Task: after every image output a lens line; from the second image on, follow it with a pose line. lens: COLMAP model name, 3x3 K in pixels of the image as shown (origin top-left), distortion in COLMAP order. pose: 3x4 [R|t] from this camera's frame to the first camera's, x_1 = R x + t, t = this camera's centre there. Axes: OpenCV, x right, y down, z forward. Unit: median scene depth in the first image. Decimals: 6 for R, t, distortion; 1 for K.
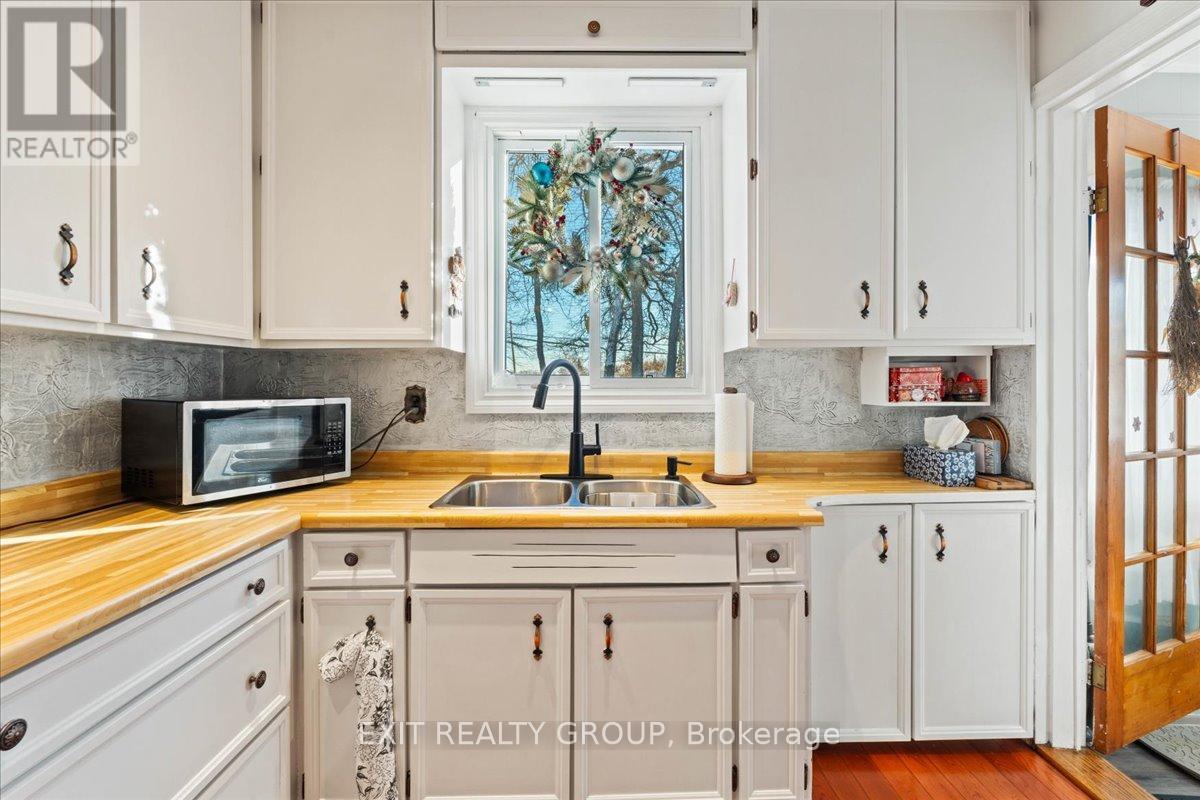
lens RADIAL K [[535.5, 0, 601.0], [0, 535.5, 382.6], [0, 0, 1]] dist [-0.002738, 0.000012]
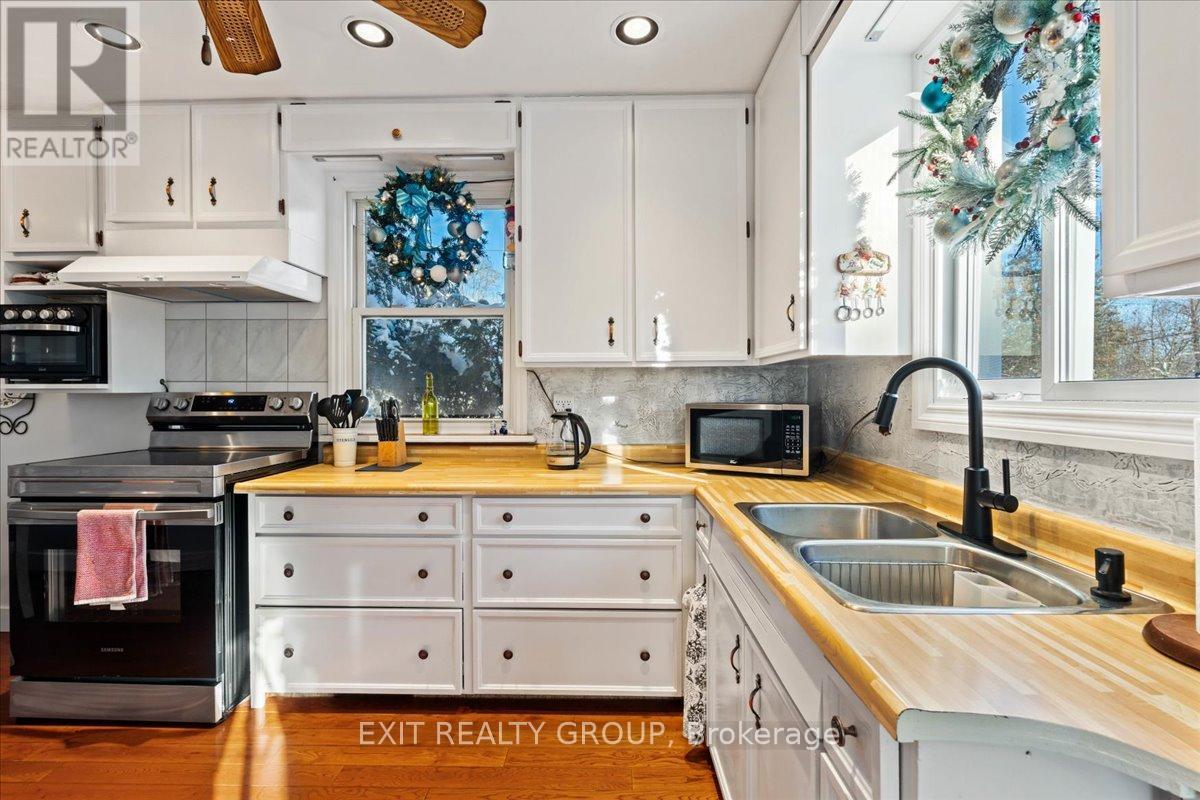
lens RADIAL K [[531.7, 0, 600.4], [0, 531.7, 394.8], [0, 0, 1]] dist [-0.000488, -0.000067]
pose [[-0.030213, 0.006152, -0.999525, 0.627836], [0.005526, 0.999967, 0.005988, -0.001478], [0.999528, -0.005343, -0.030246, 0.583558]]
